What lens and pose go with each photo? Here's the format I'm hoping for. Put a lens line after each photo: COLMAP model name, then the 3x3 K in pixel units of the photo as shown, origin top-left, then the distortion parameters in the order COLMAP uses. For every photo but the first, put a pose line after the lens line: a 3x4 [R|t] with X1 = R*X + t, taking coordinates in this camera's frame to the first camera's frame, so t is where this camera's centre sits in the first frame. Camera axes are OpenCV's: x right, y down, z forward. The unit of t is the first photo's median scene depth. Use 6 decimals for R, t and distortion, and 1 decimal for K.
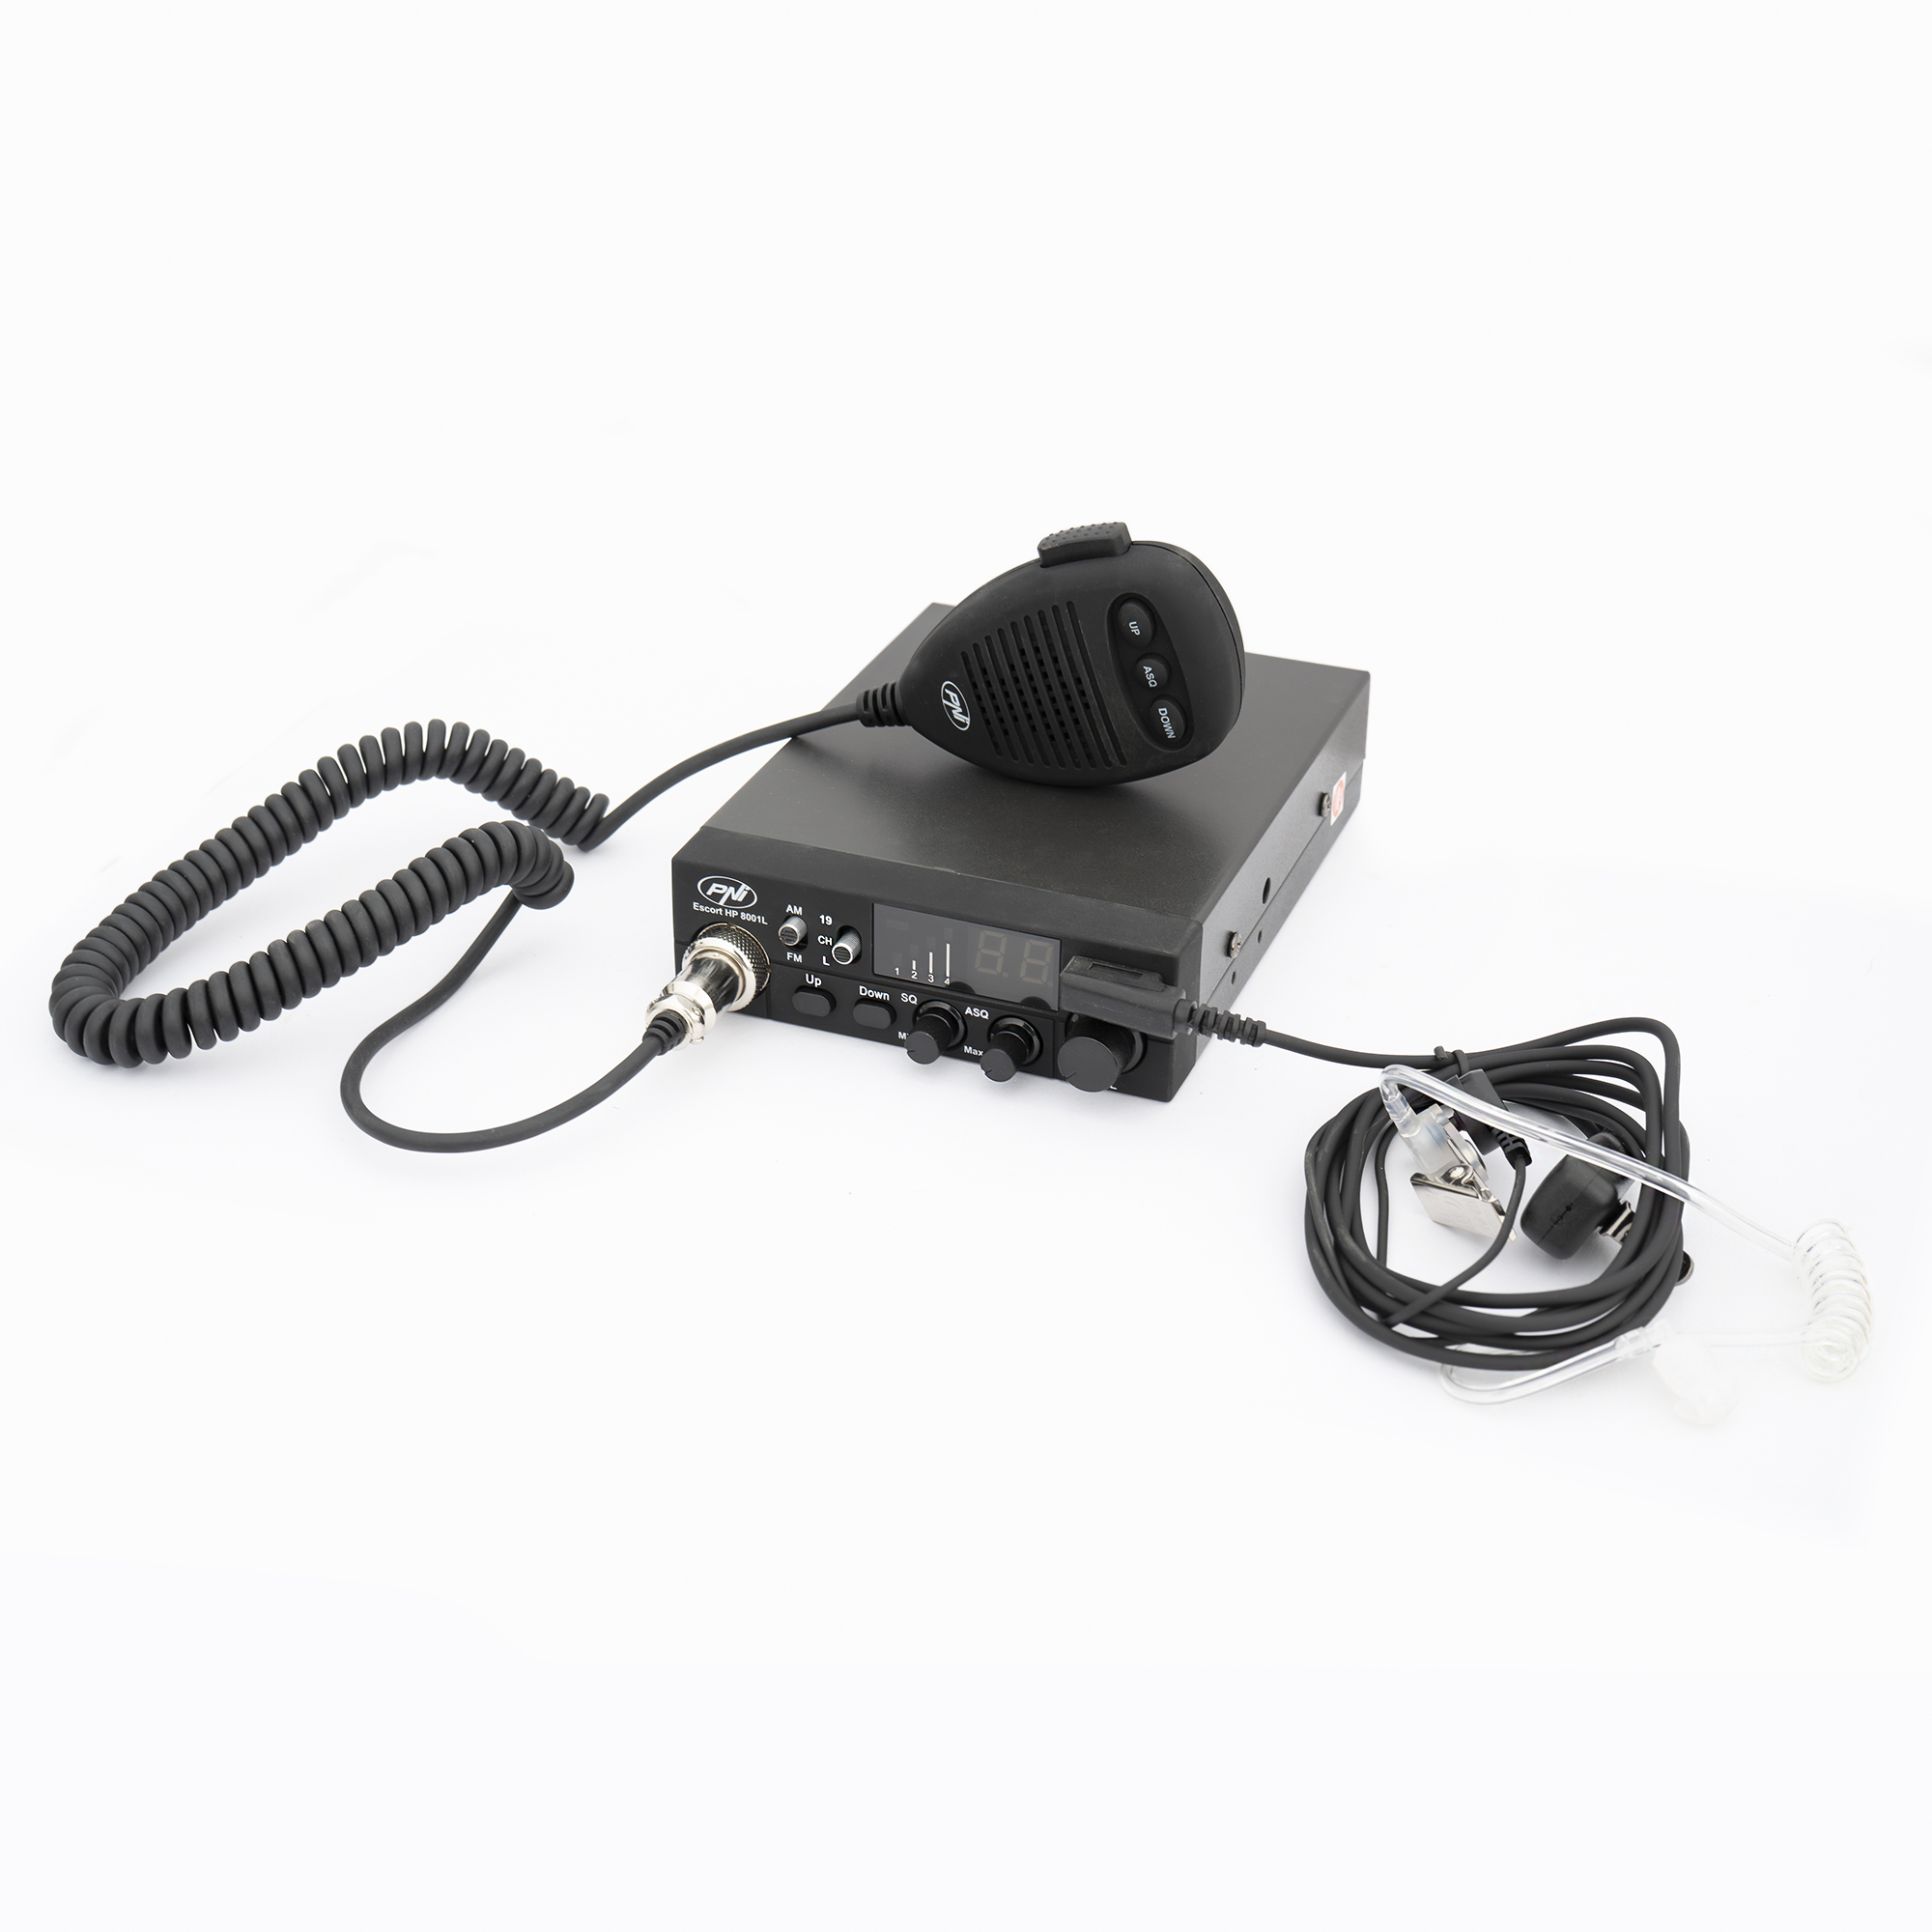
lens RADIAL K [[3296.3, 0, 966.0], [0, 3296.3, 966.0], [0, 0, 1]] dist [-0.034065, -0.113172]
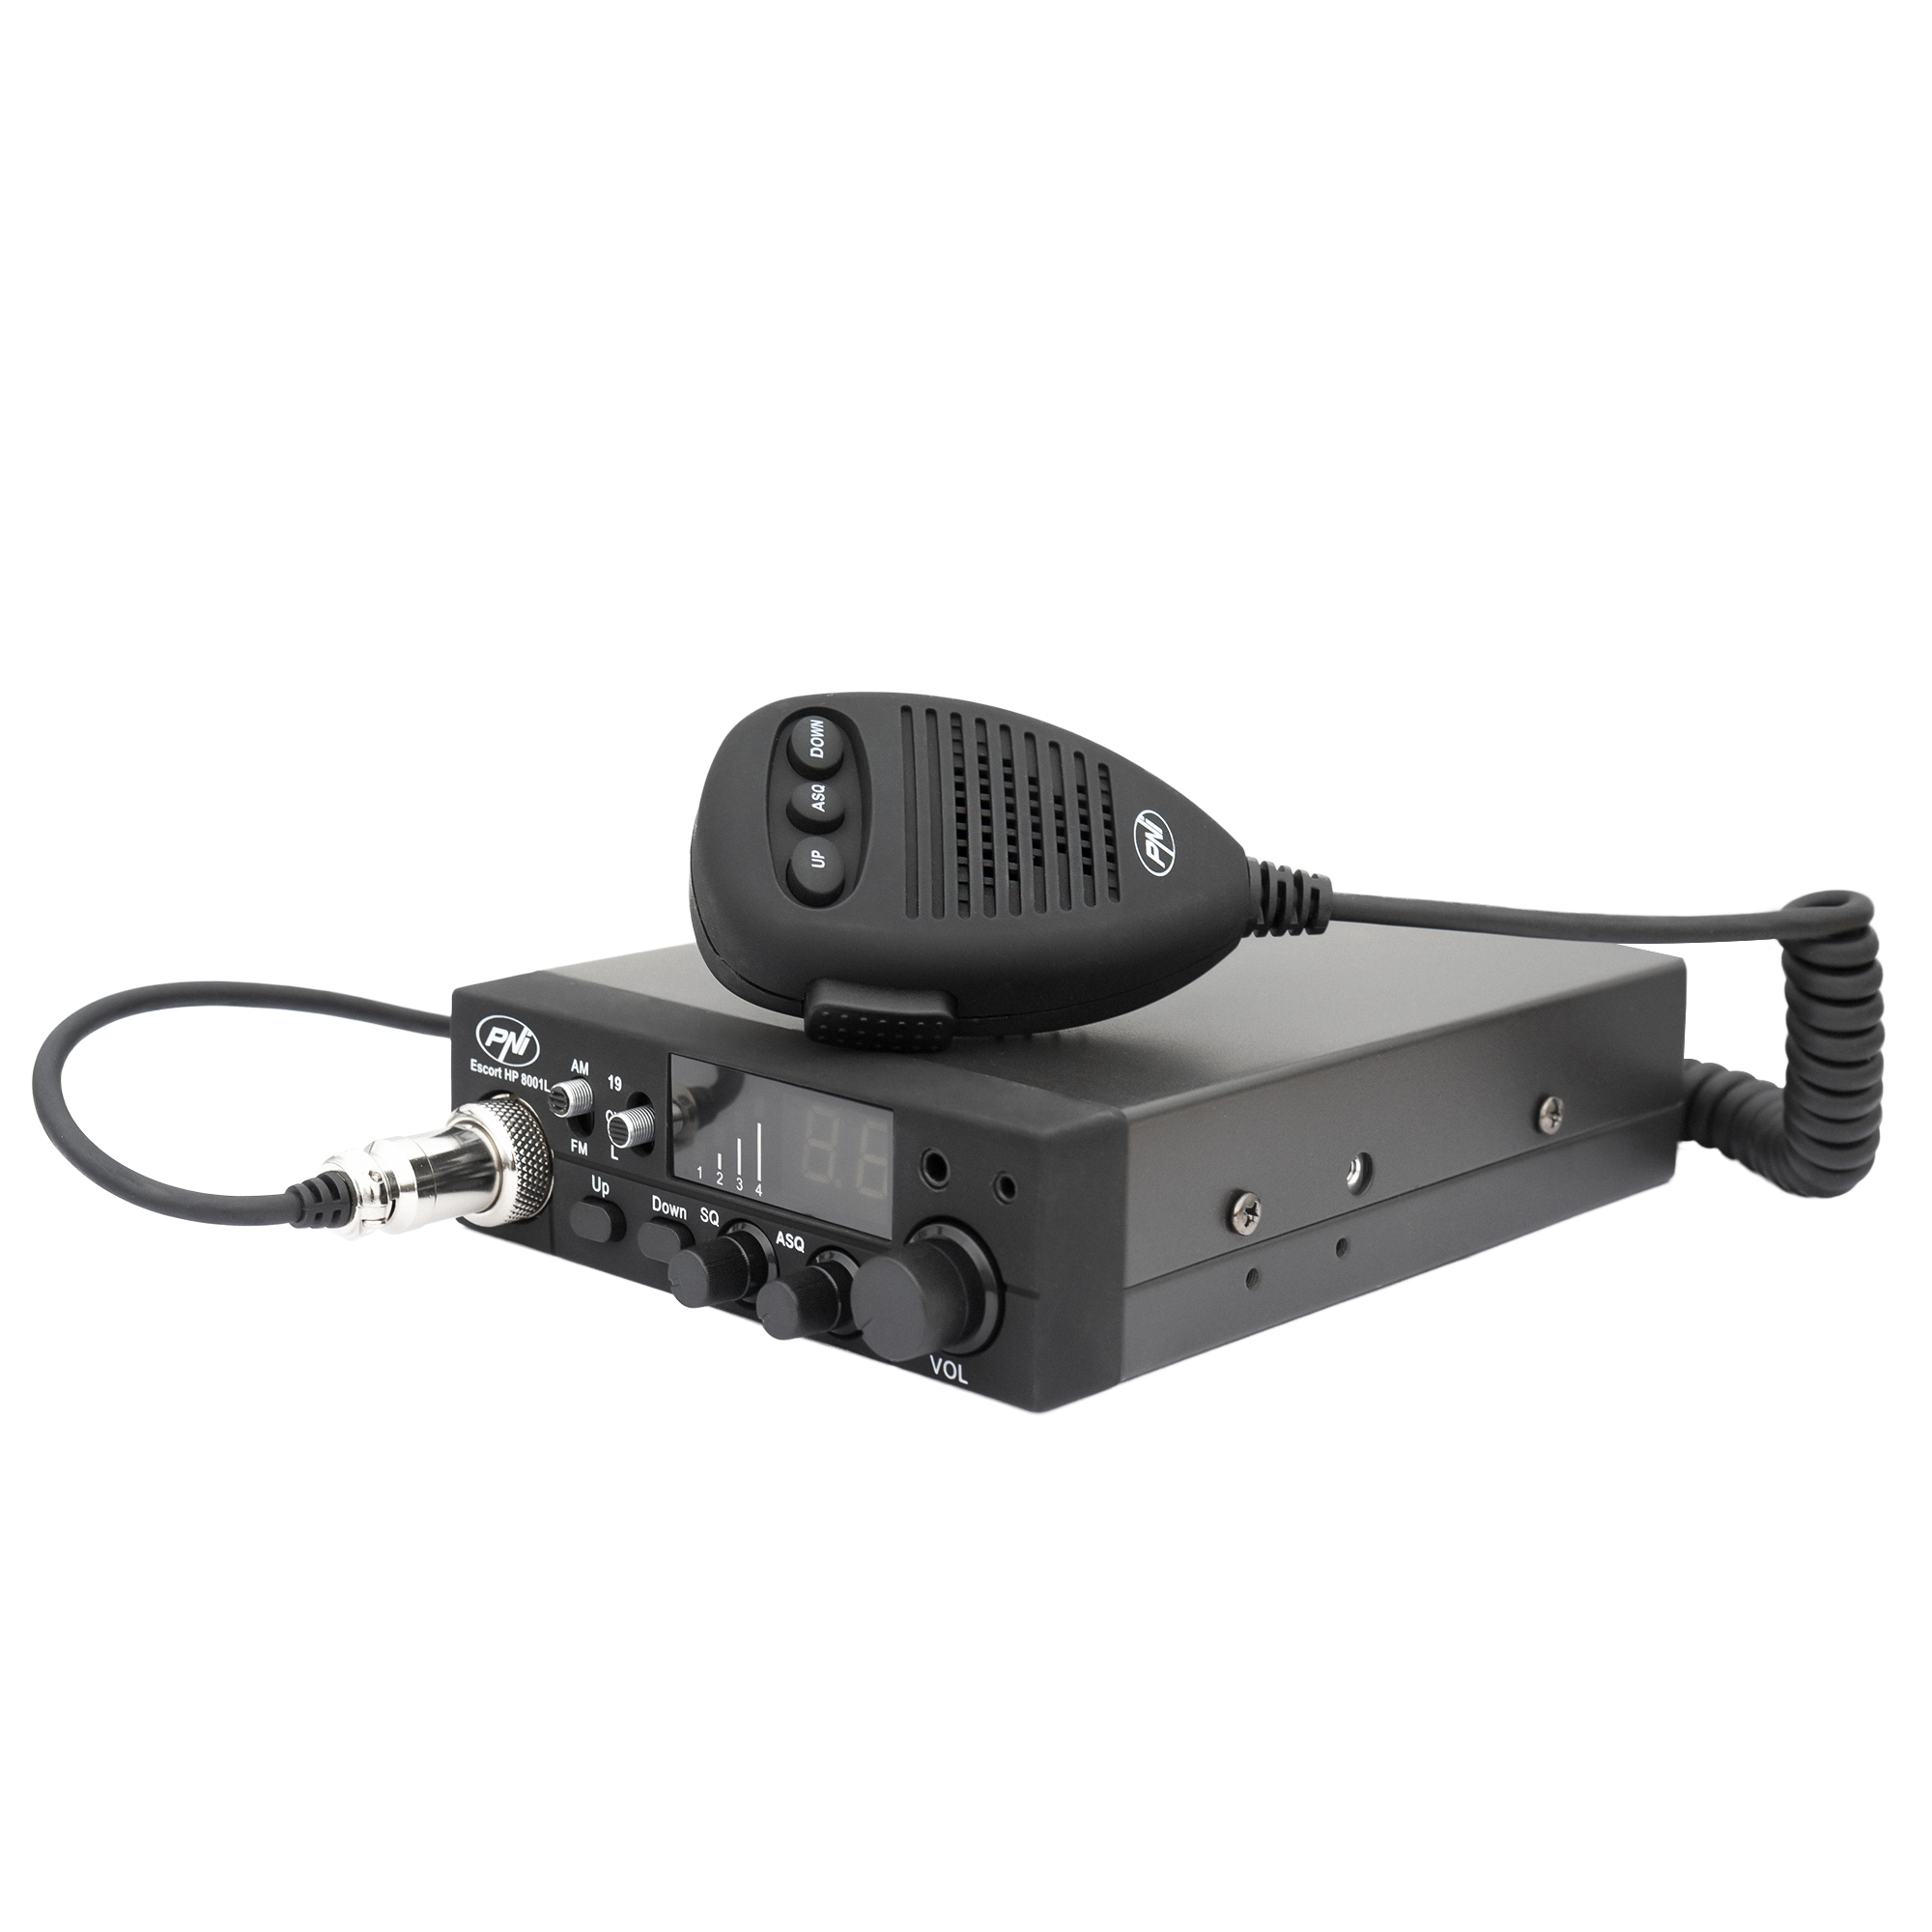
lens RADIAL K [[3296.3, 0, 966.0], [0, 3296.3, 966.0], [0, 0, 1]] dist [-0.034065, -0.113172]
pose [[0.932700, 0.081425, -0.351341, 0.248008], [-0.180849, 0.948442, -0.260292, 0.120528], [0.312032, 0.306314, 0.899337, 0.434302]]
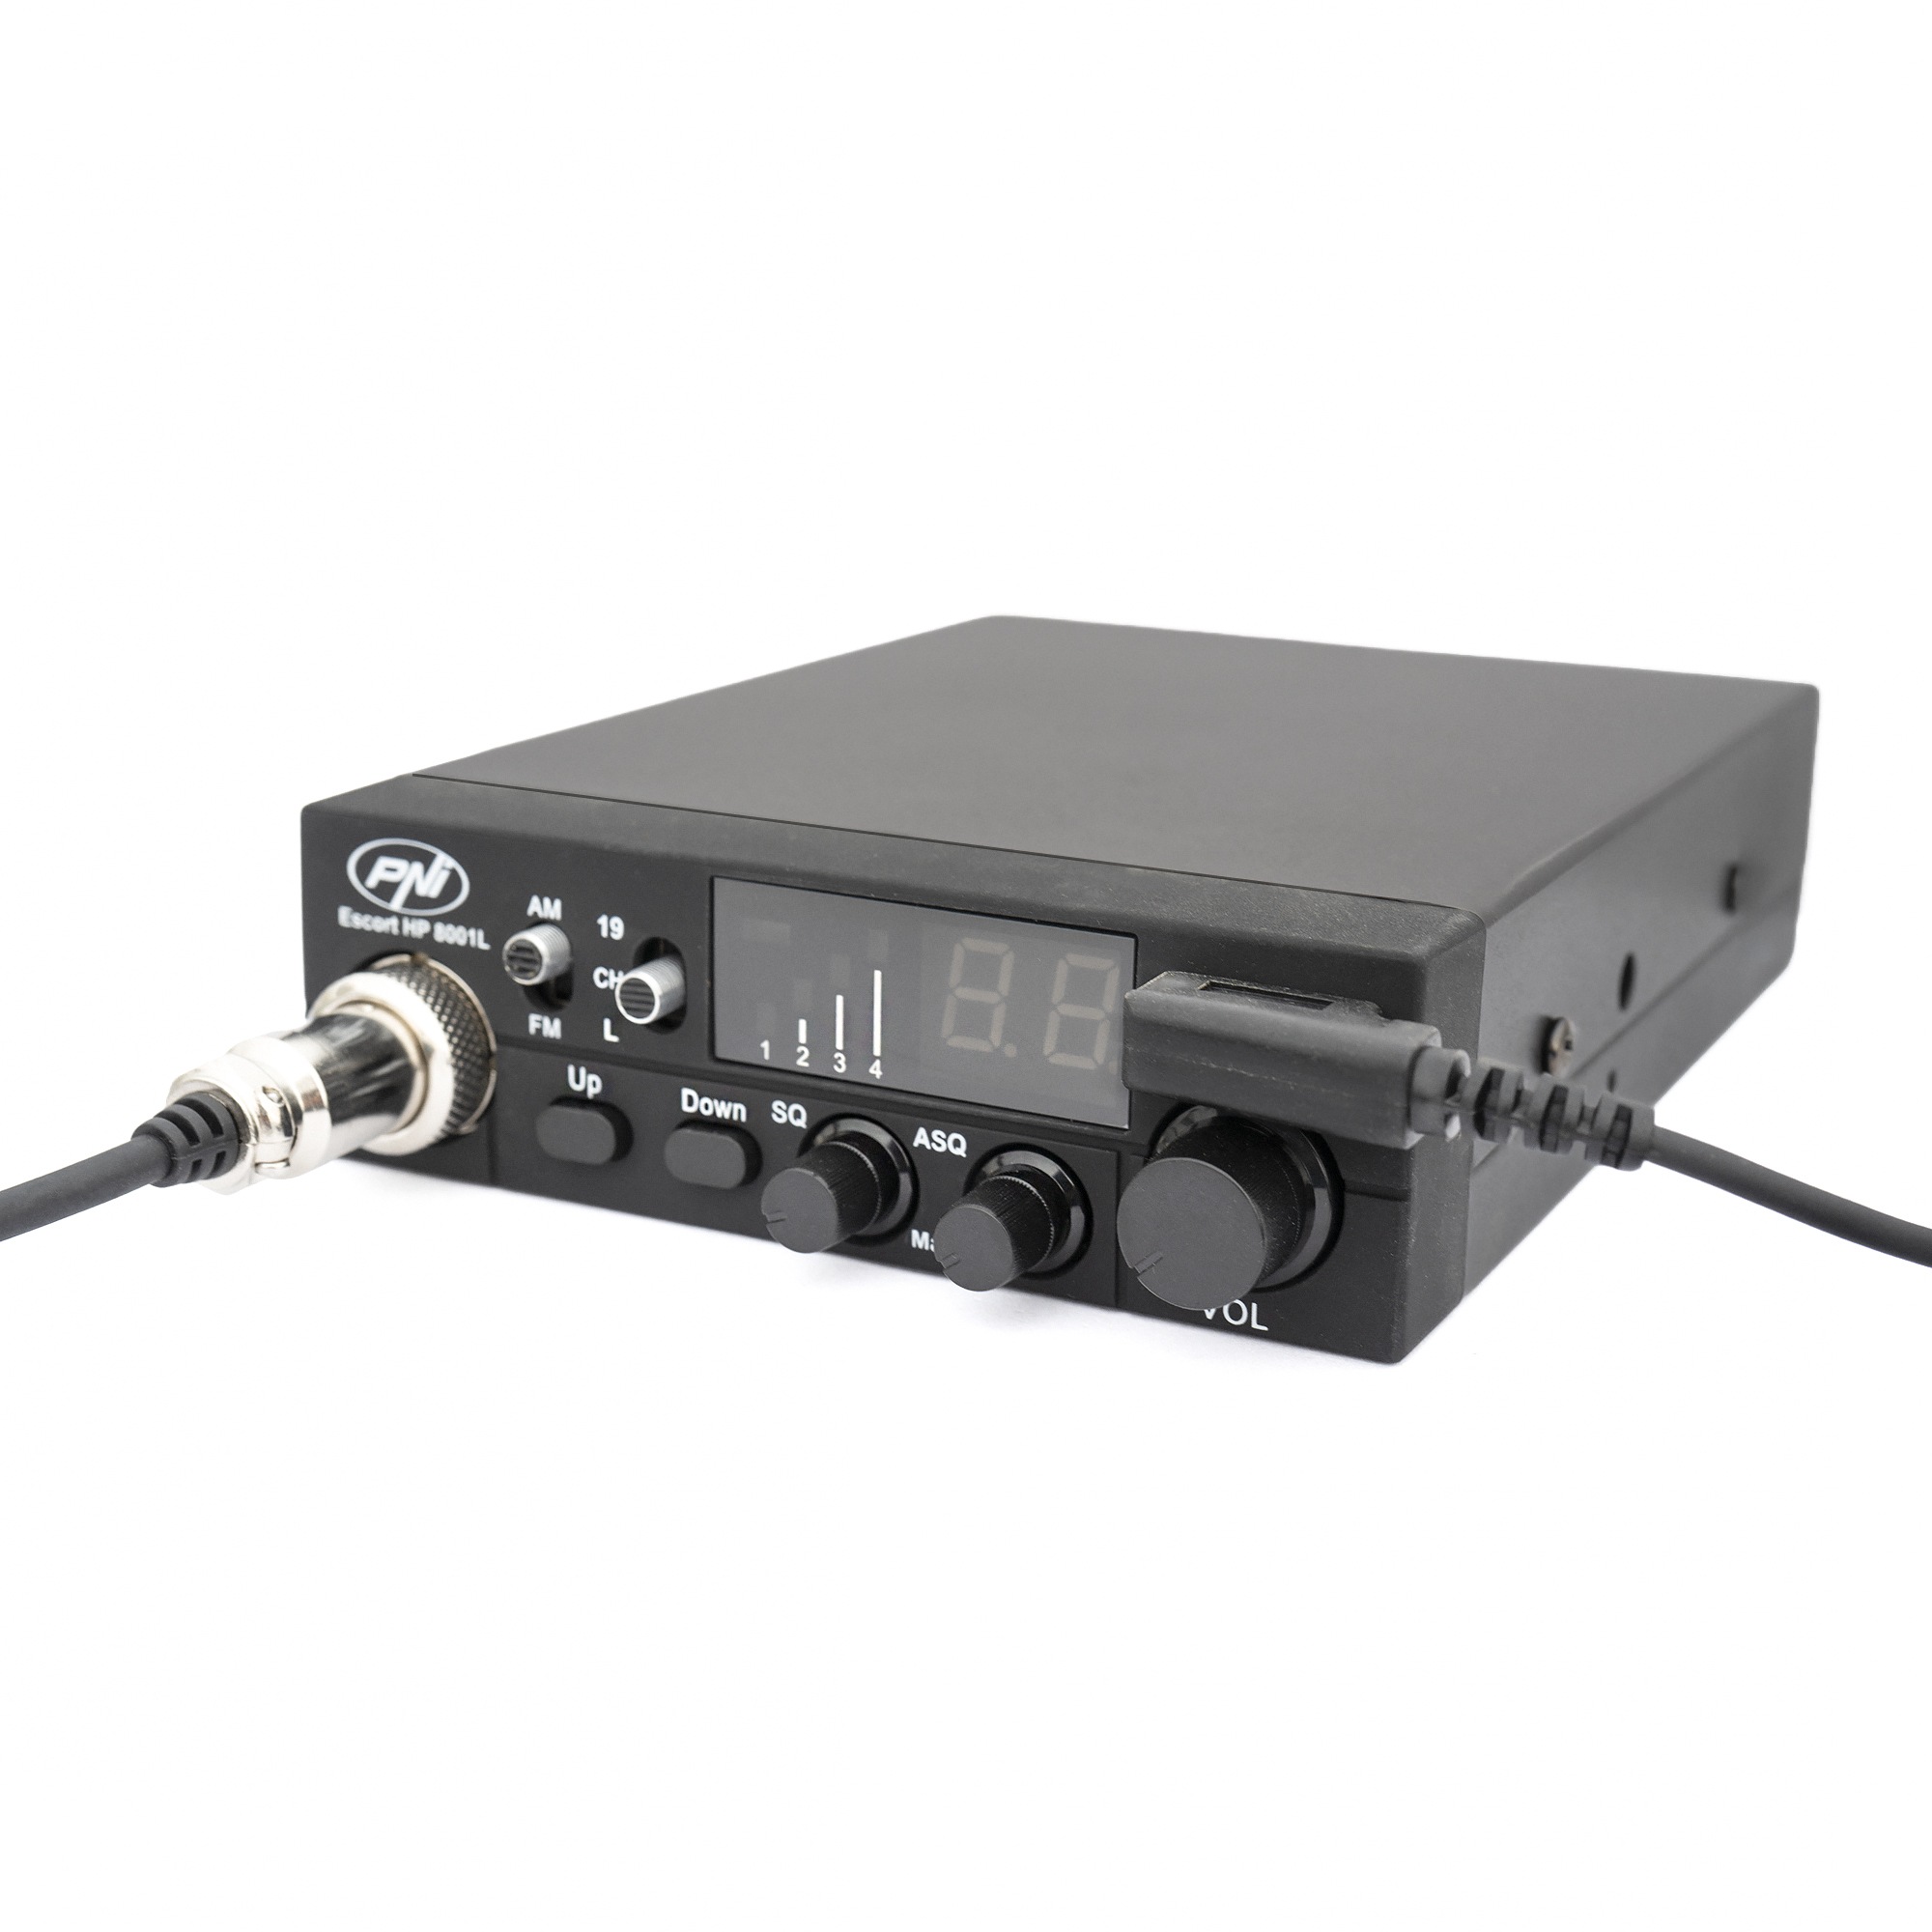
lens RADIAL K [[3141.3, 0, 966.0], [0, 3141.3, 966.0], [0, 0, 1]] dist [0.005287, 0.021654]
pose [[0.995252, 0.032298, -0.091819, 0.042569], [-0.053707, 0.968961, -0.241308, 0.088836], [0.081176, 0.245093, 0.966095, 0.606477]]
